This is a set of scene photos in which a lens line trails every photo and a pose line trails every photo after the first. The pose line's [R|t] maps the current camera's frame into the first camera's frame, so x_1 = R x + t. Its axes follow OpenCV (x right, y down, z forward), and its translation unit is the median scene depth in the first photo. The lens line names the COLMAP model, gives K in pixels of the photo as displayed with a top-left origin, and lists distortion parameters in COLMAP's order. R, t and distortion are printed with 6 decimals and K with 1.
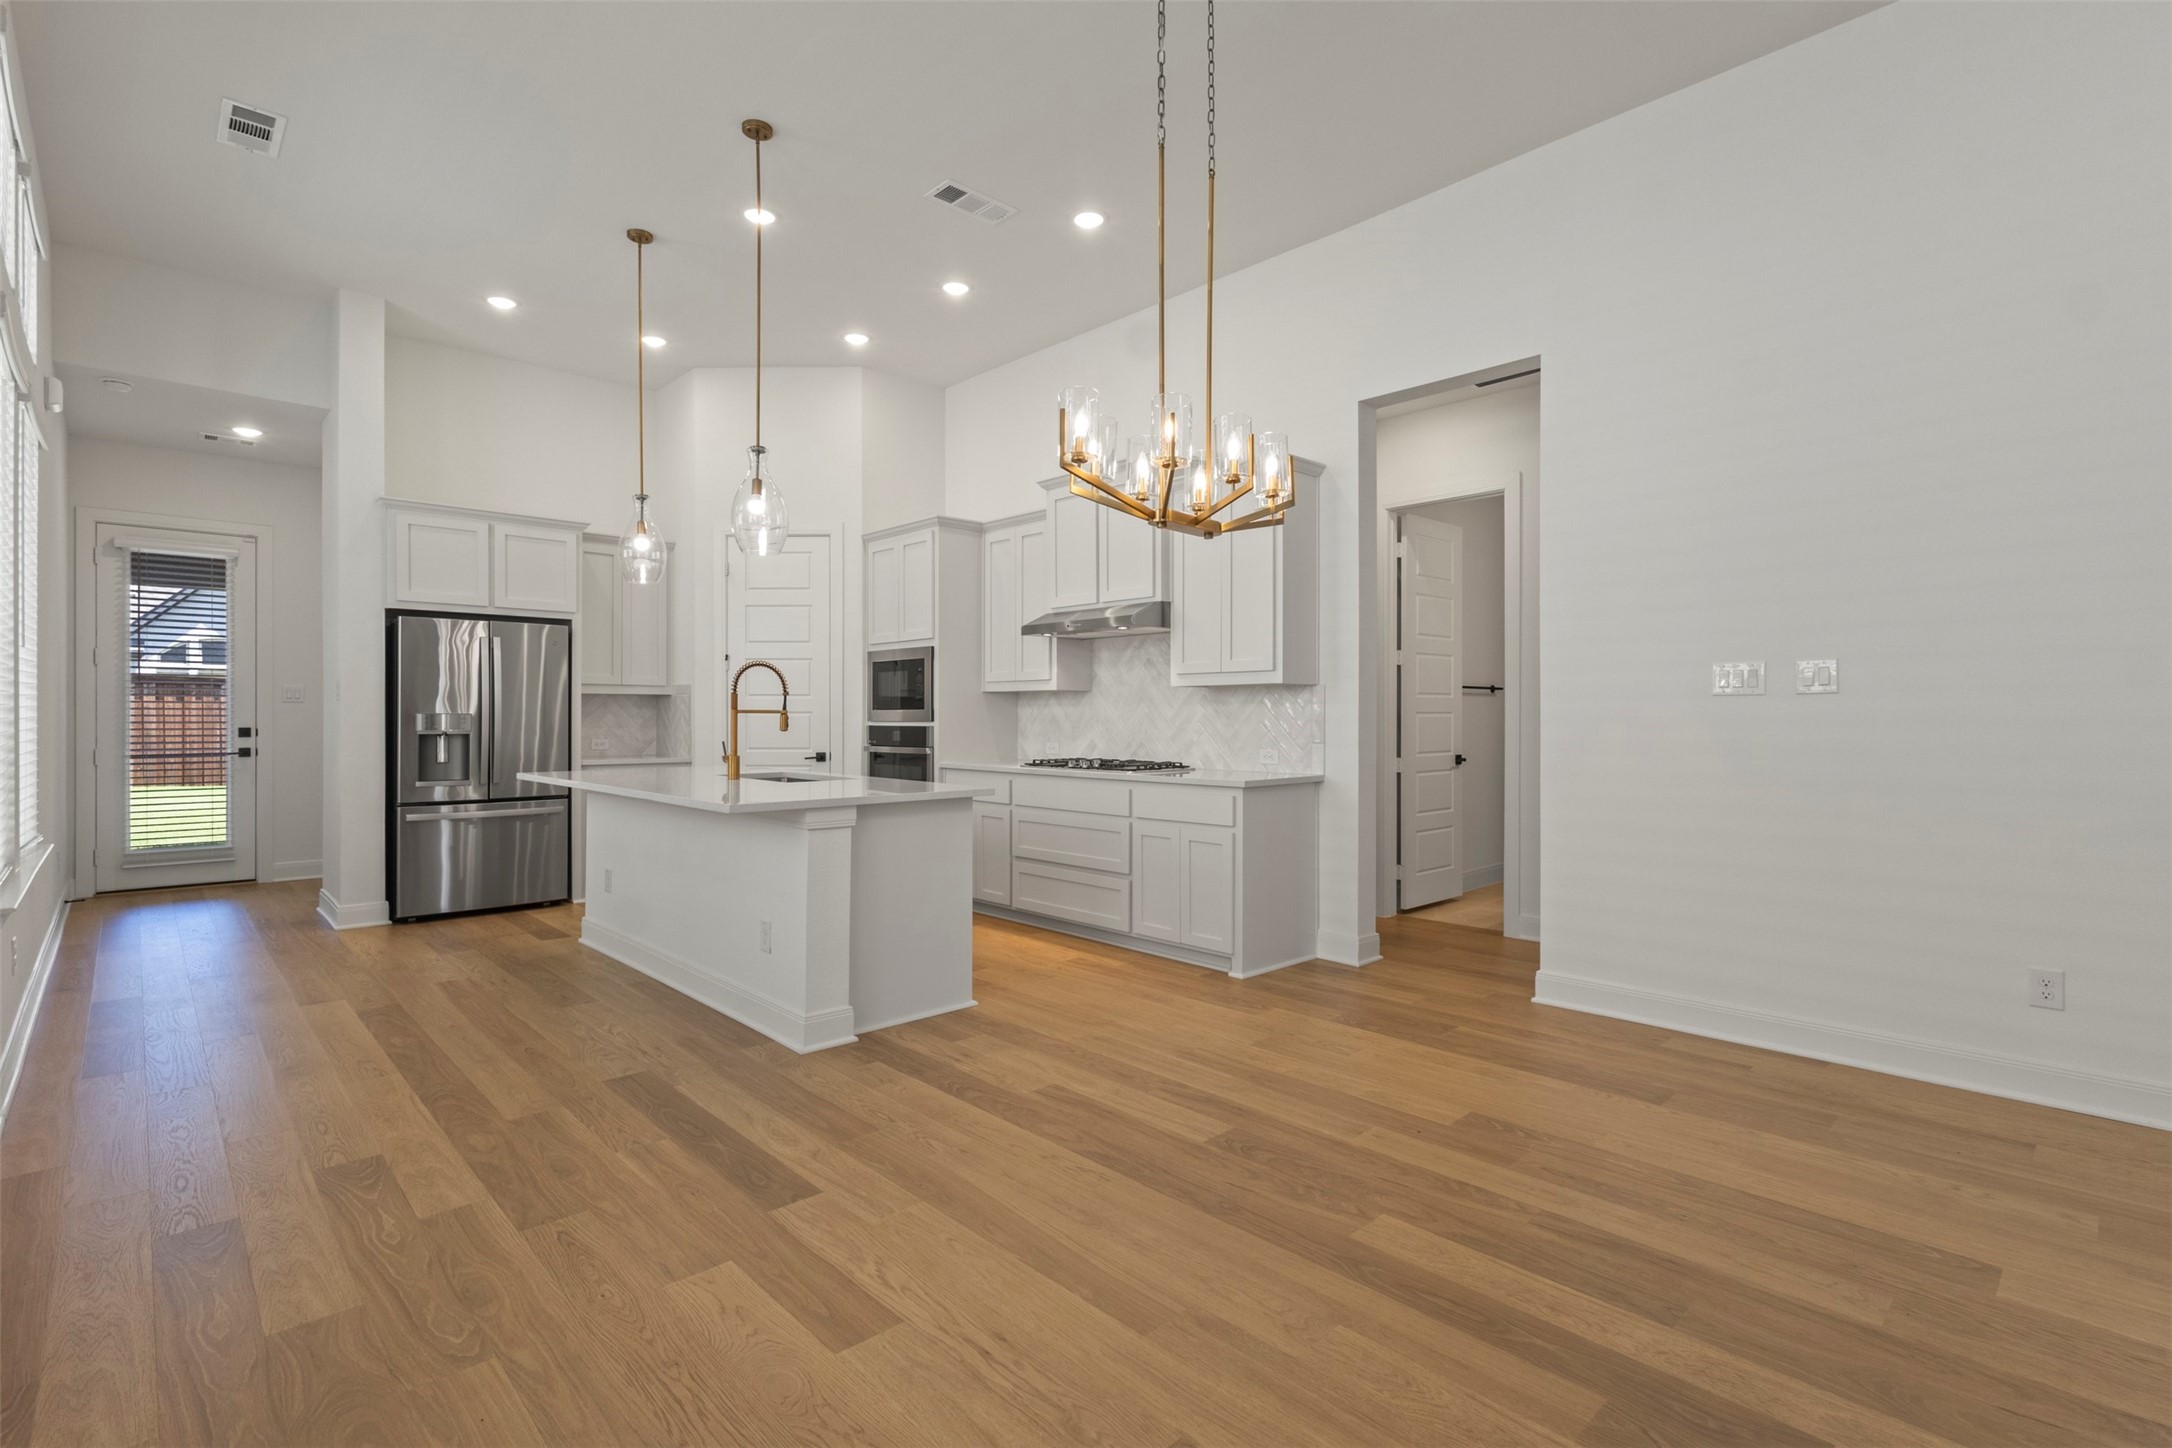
lens RADIAL K [[1000.5, 0, 1082.2], [0, 1000.5, 720.8], [0, 0, 1]] dist [0.001943, 0.000407]
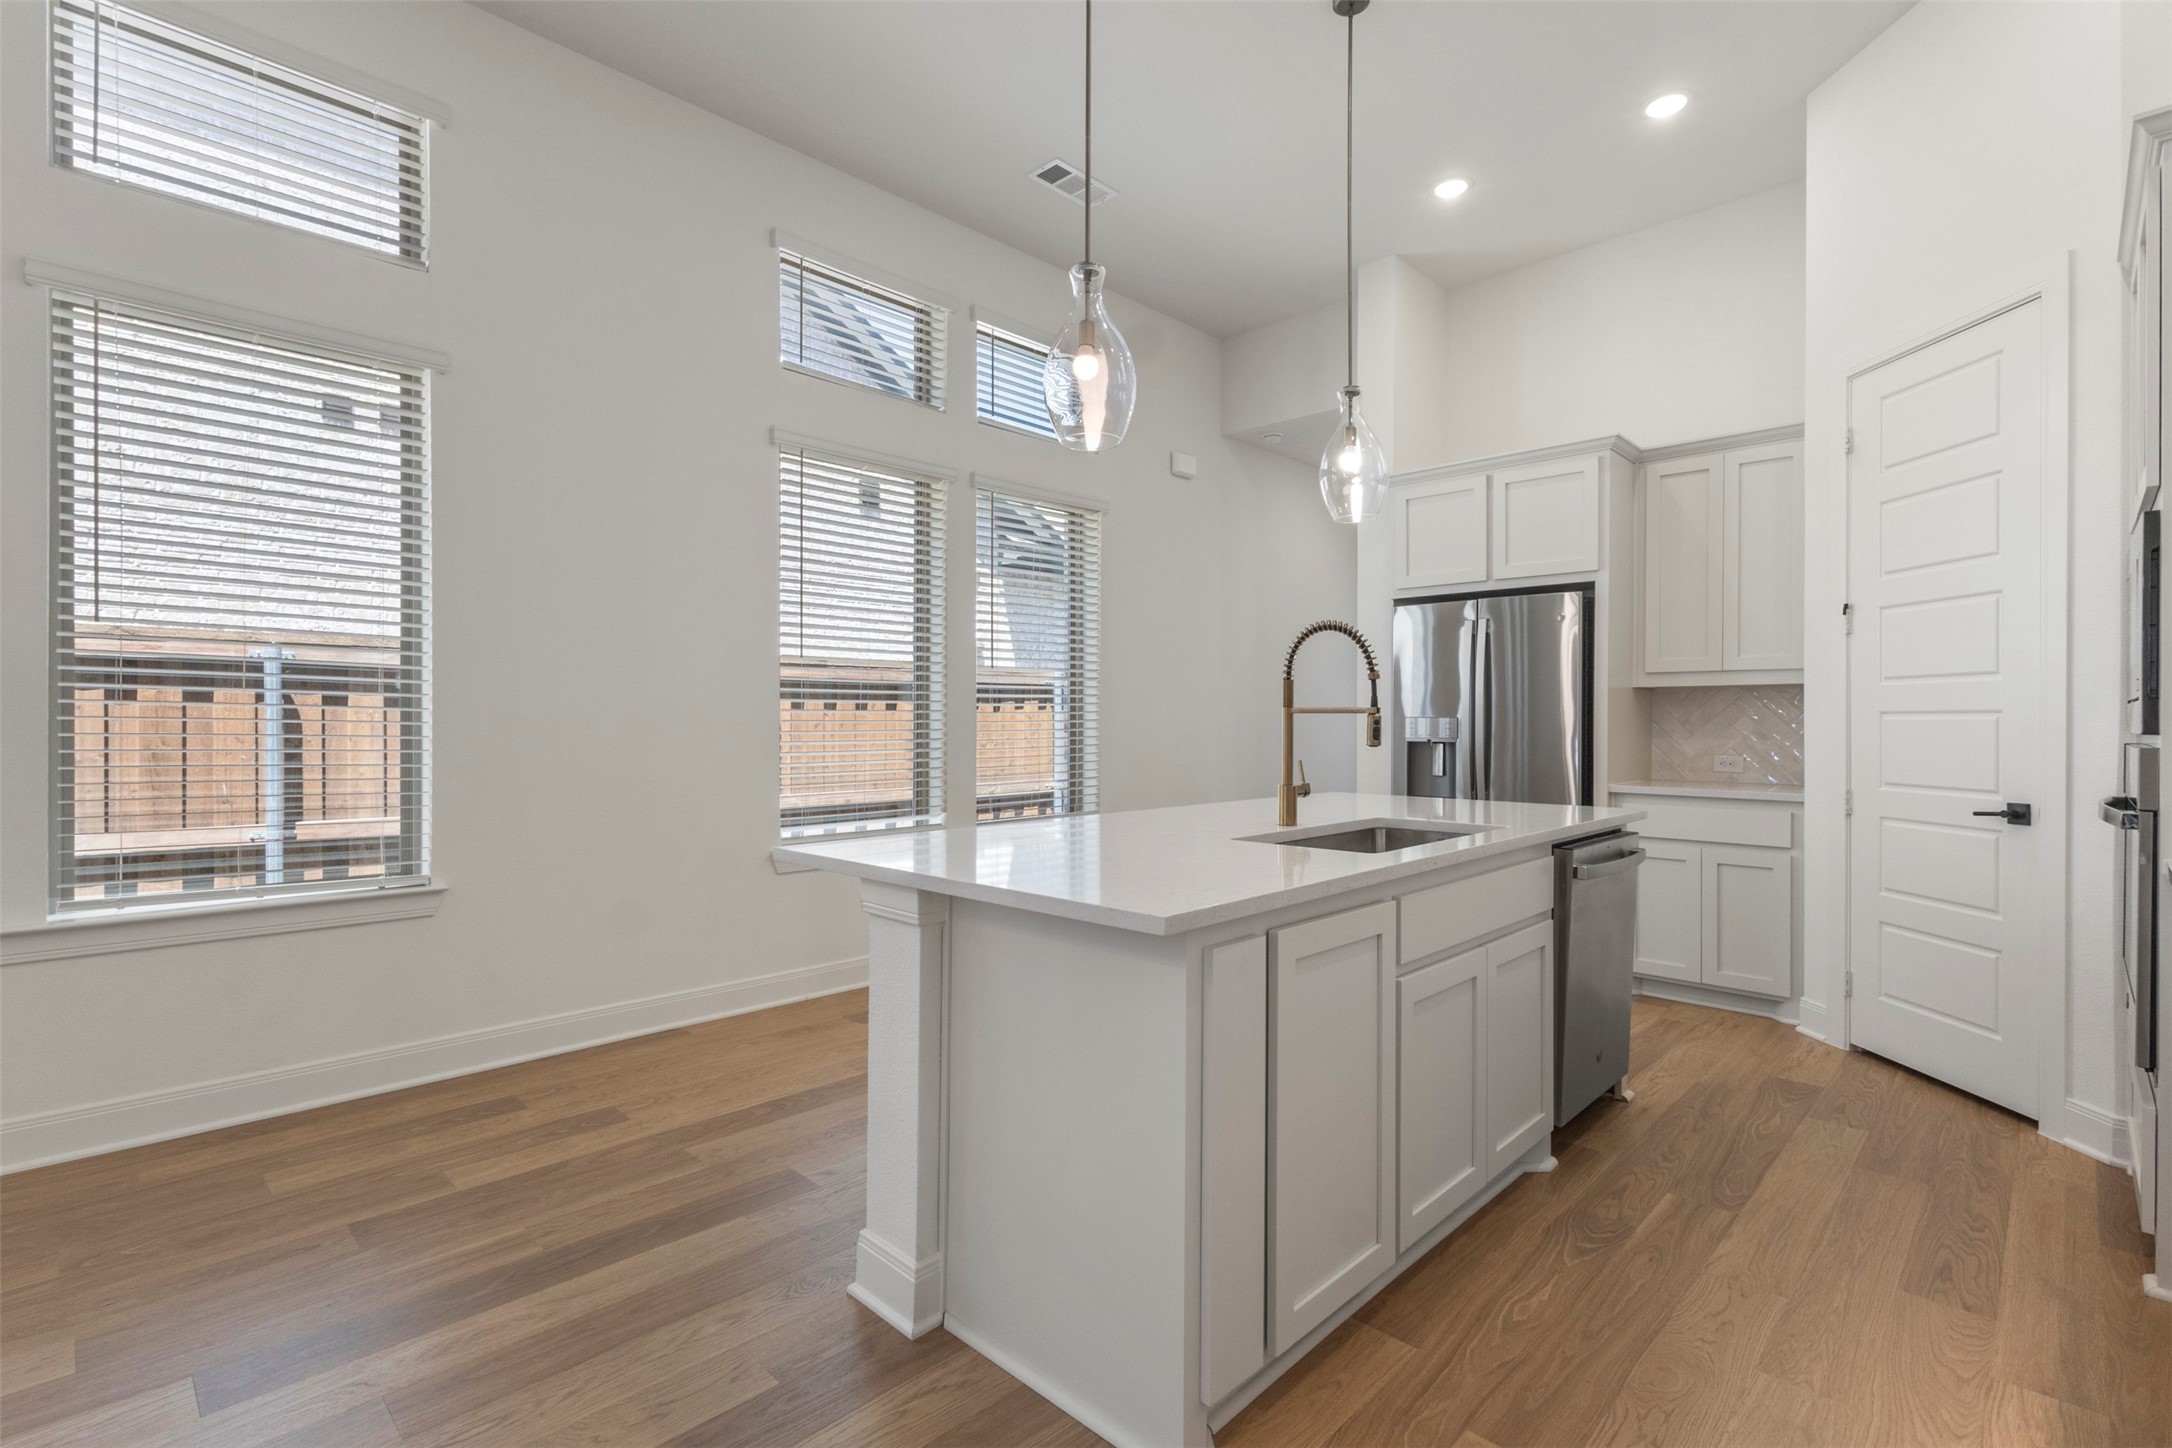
lens RADIAL K [[1003.8, 0, 1073.8], [0, 1003.8, 722.9], [0, 0, 1]] dist [0.000546, -0.000016]
pose [[0.031019, 0.002245, -0.999516, 0.219933], [-0.006525, 0.999977, 0.002044, -0.002446], [0.999497, 0.006458, 0.031033, 0.782453]]
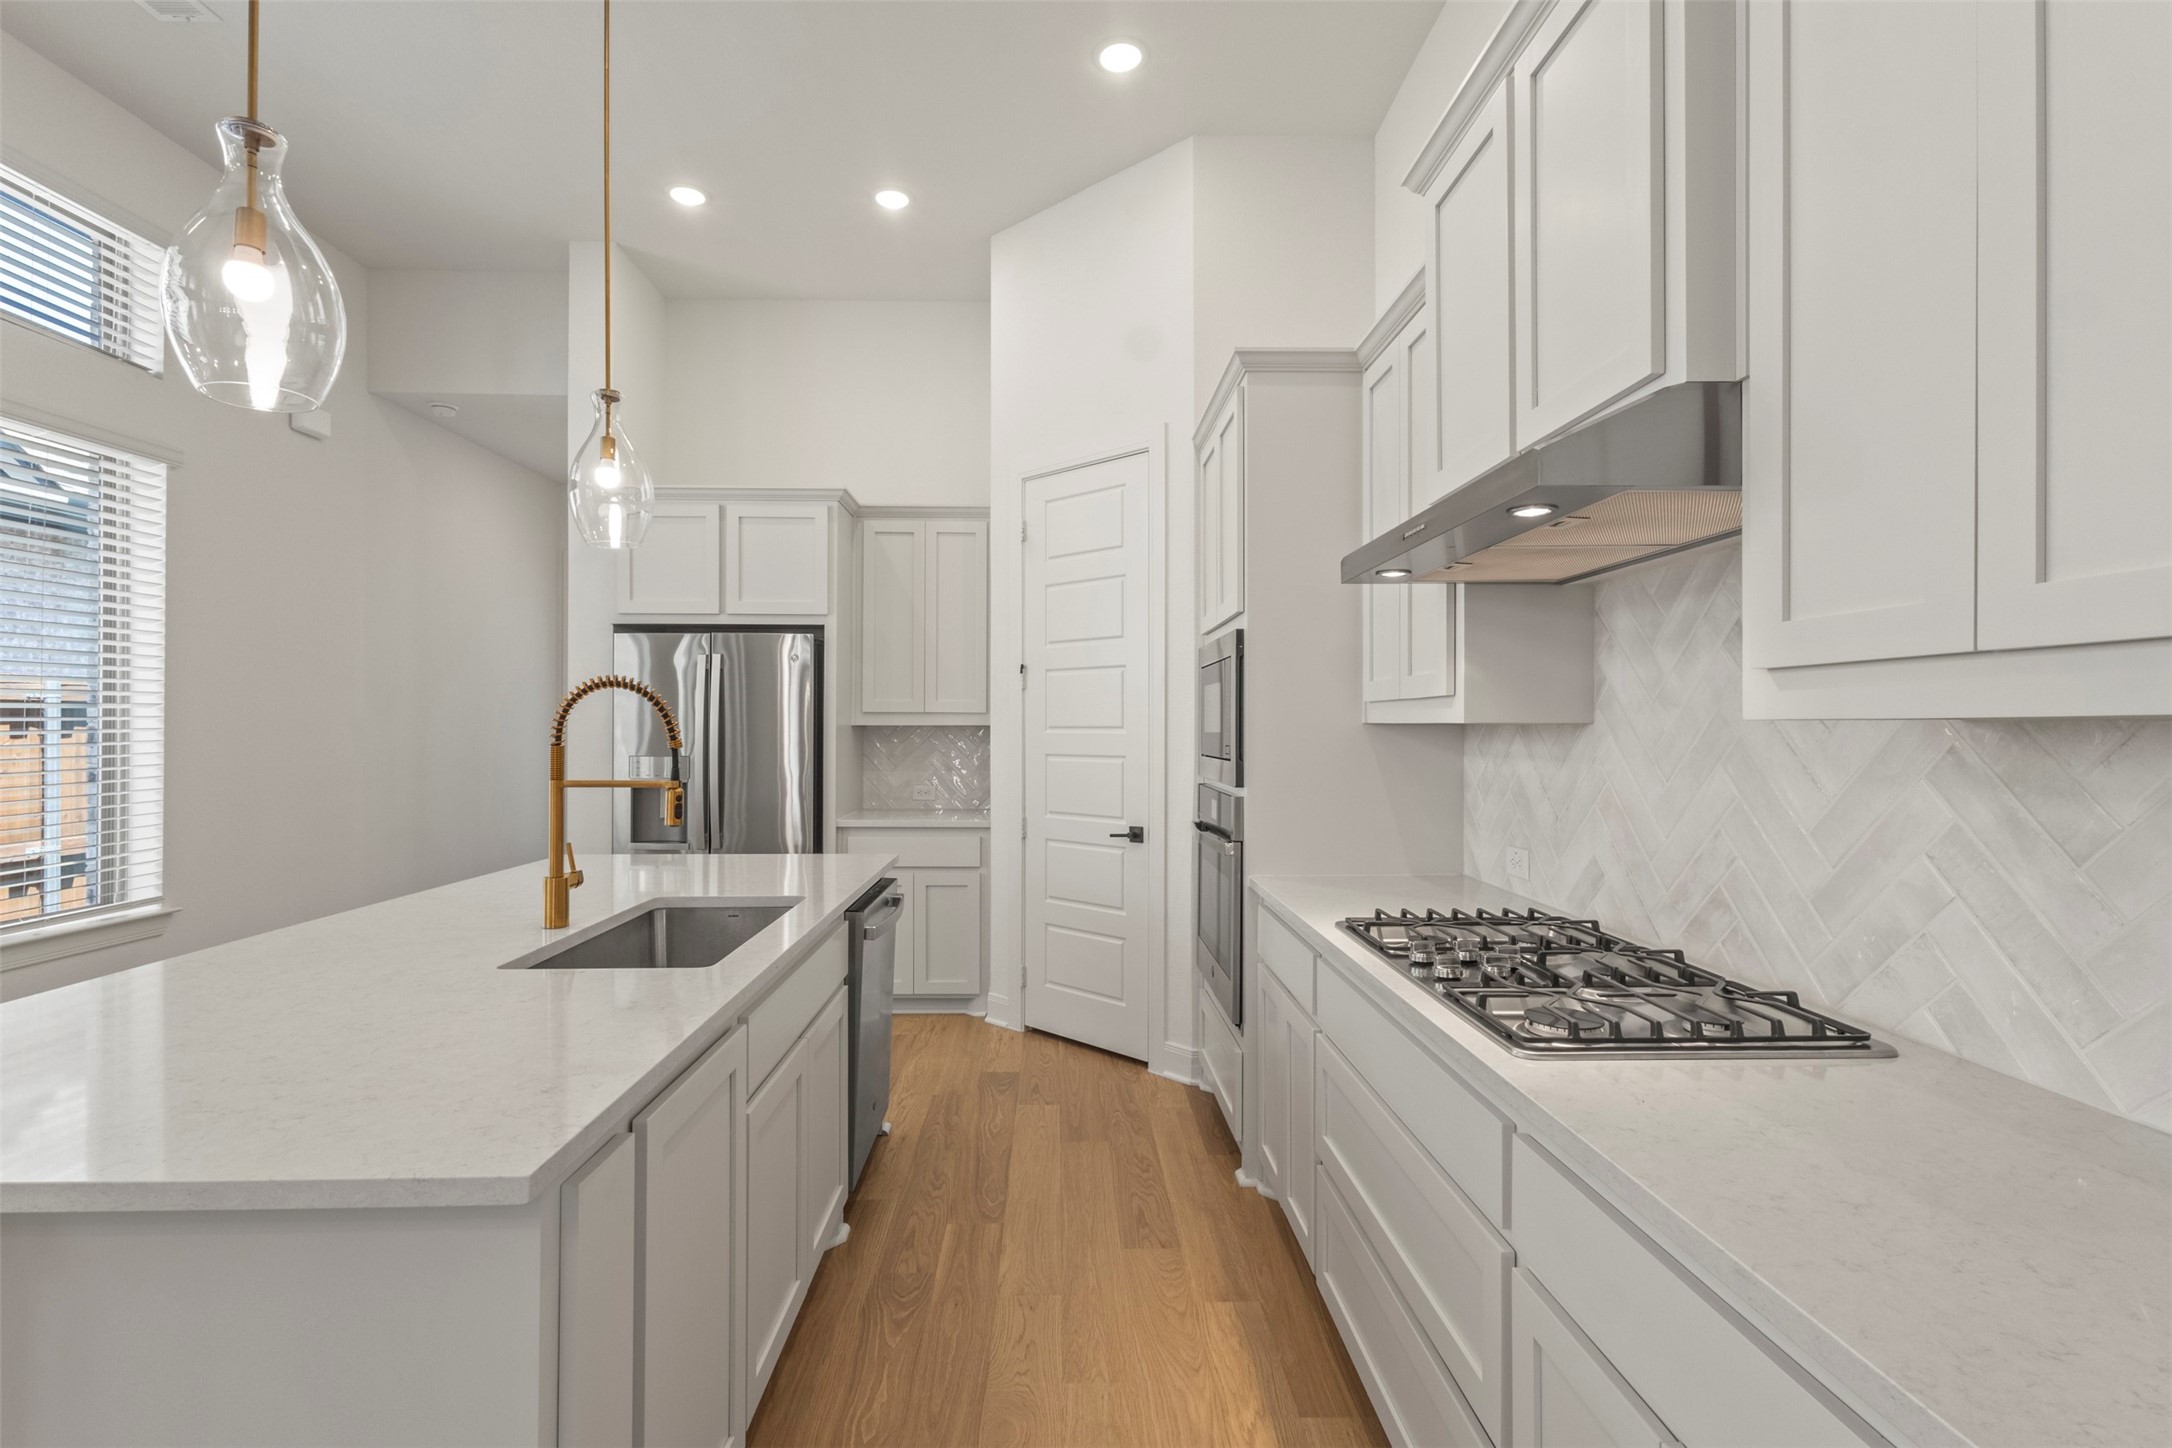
lens RADIAL K [[1000.5, 0, 1082.2], [0, 1000.5, 720.8], [0, 0, 1]] dist [0.001943, 0.000407]
pose [[0.744143, -0.003181, -0.668013, 0.140030], [-0.003502, 0.999956, -0.008663, -0.033108], [0.668012, 0.008786, 0.744099, 0.743641]]
